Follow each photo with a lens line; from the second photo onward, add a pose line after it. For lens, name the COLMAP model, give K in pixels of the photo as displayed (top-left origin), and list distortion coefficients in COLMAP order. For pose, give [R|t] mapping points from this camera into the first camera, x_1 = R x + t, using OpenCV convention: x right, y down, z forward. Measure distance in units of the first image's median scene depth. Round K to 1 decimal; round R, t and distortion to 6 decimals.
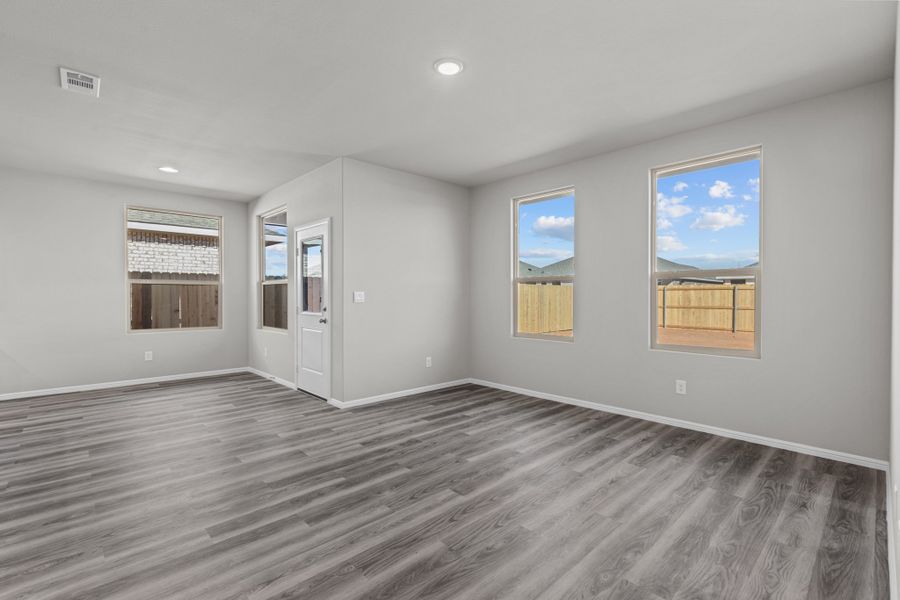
lens RADIAL K [[414.8, 0, 442.8], [0, 414.8, 298.2], [0, 0, 1]] dist [0.004312, 0.000112]
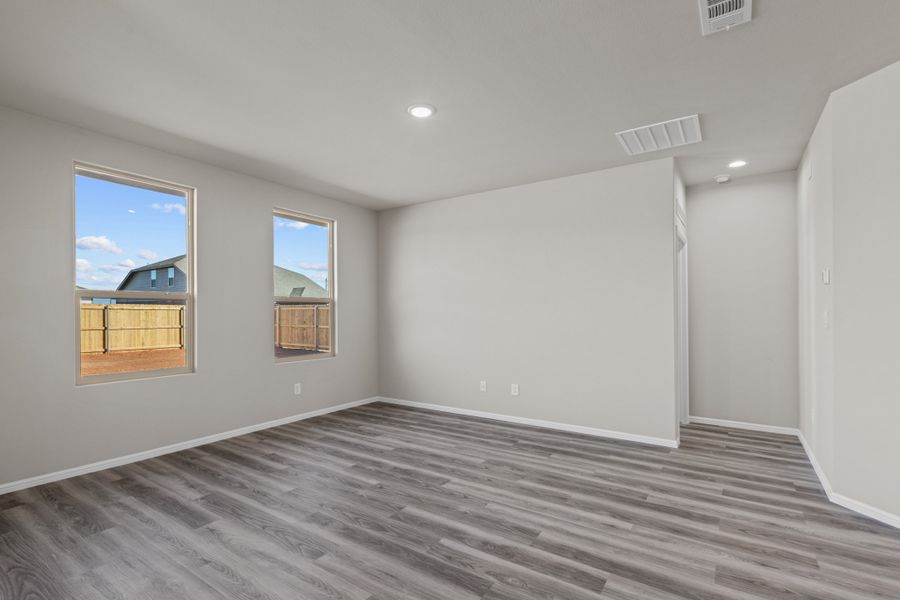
lens RADIAL K [[414.8, 0, 443.5], [0, 414.8, 309.0], [0, 0, 1]] dist [0.004312, 0.000112]
pose [[-0.220979, 0.012308, 0.975201, -0.836877], [0.006528, 0.999917, -0.011141, -0.012035], [-0.975257, 0.003904, -0.221041, 0.939709]]
